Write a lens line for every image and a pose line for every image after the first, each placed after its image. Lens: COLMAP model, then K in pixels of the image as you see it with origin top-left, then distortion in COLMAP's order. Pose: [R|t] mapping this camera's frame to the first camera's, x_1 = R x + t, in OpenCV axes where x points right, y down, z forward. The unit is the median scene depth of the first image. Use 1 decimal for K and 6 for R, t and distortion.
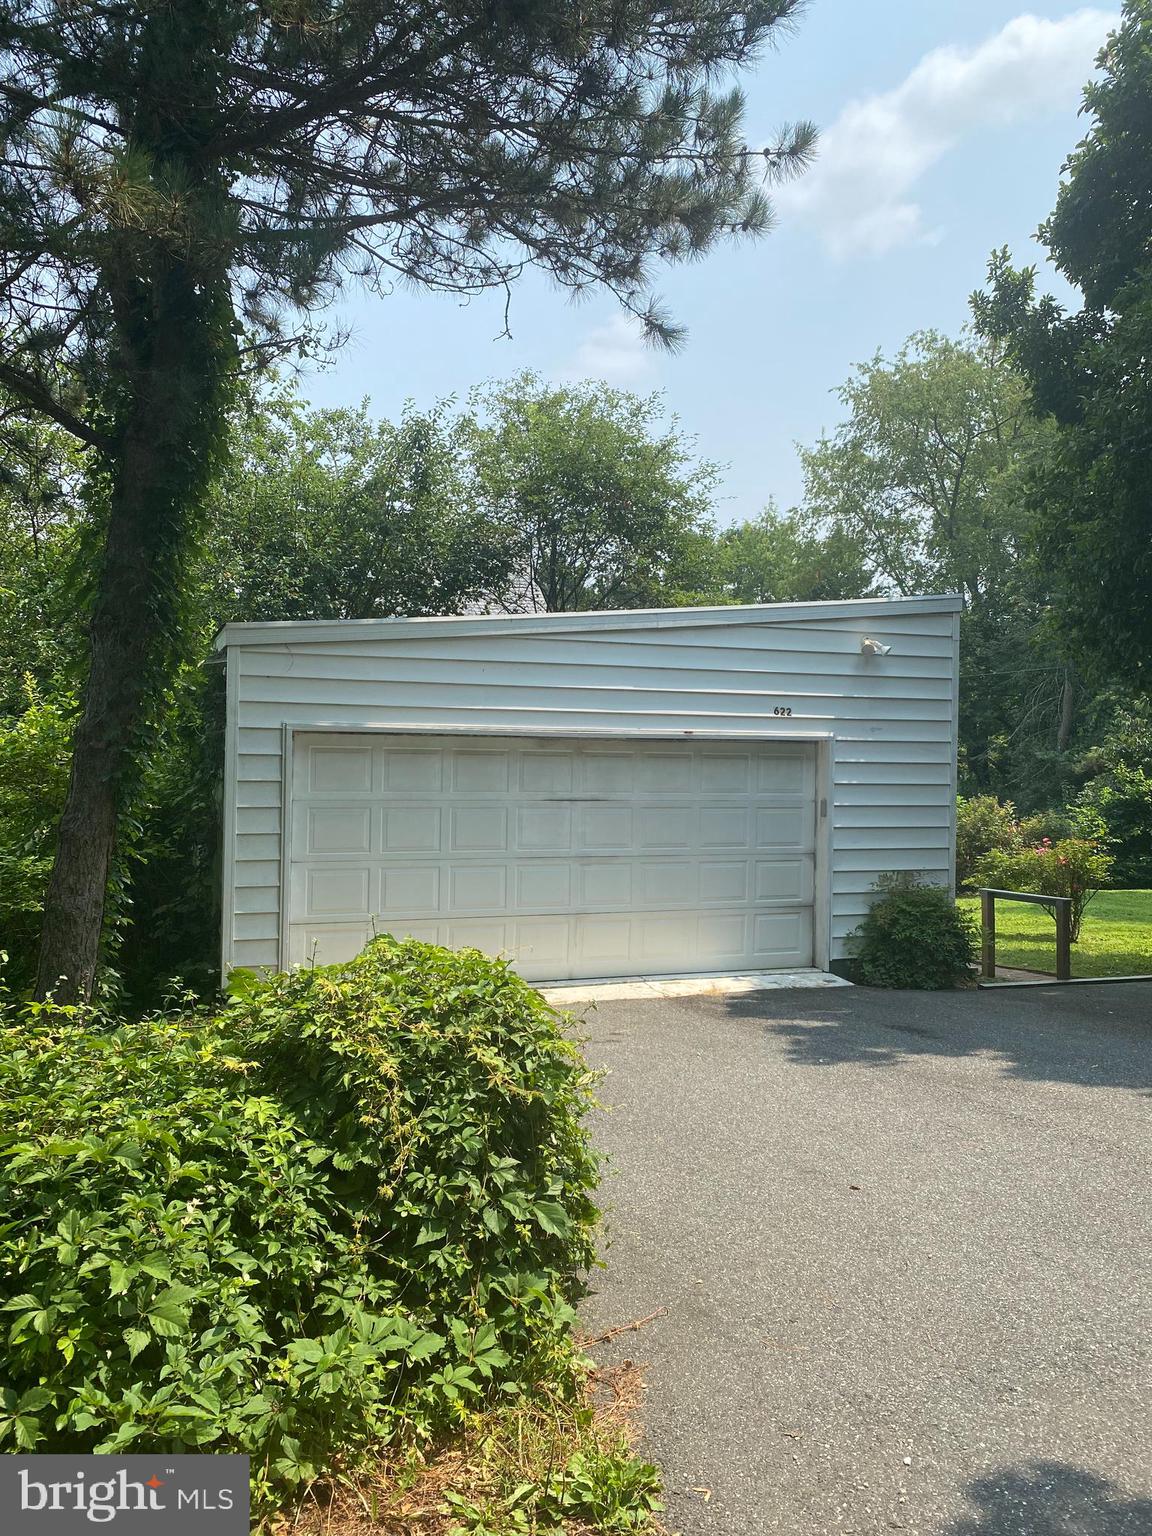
lens RADIAL K [[1154.1, 0, 575.9], [0, 1154.1, 767.1], [0, 0, 1]] dist [-0.008652, 0.001596]
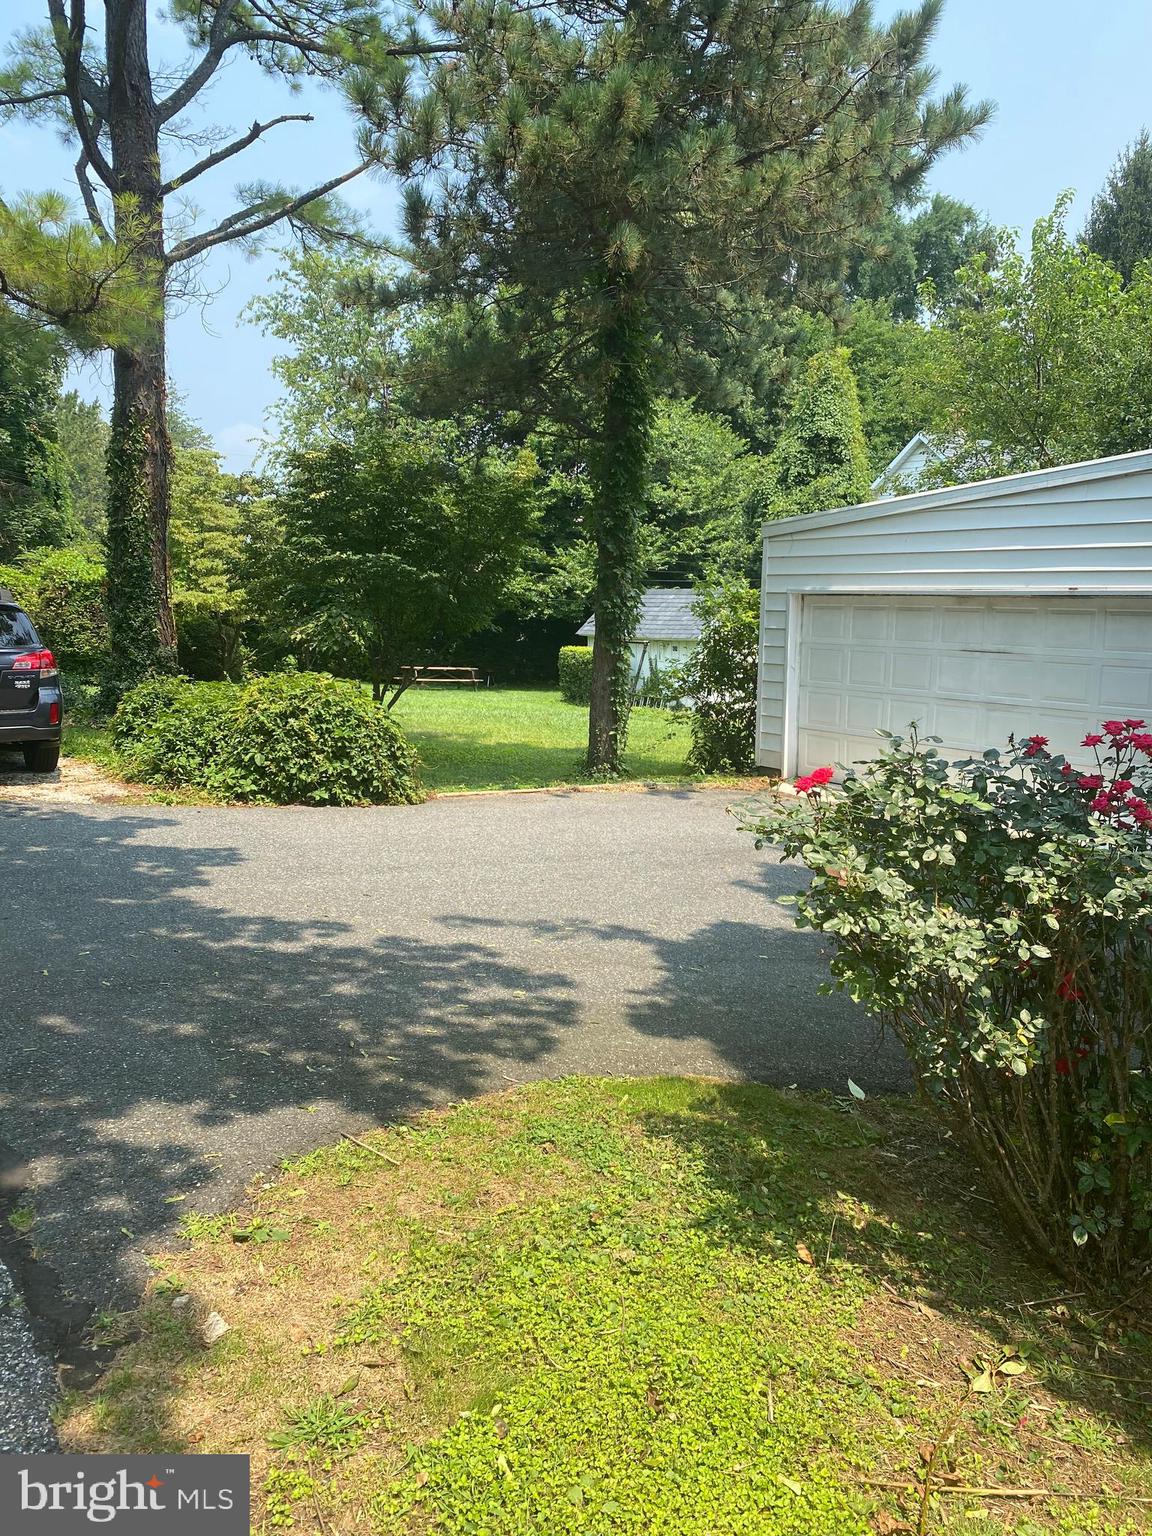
lens RADIAL K [[1154.1, 0, 575.9], [0, 1154.1, 766.6], [0, 0, 1]] dist [-0.008652, 0.001596]
pose [[0.246194, 0.124573, -0.961182, 1.008354], [-0.025232, 0.992193, 0.122130, 0.012888], [0.968892, -0.005815, 0.247415, 0.340788]]
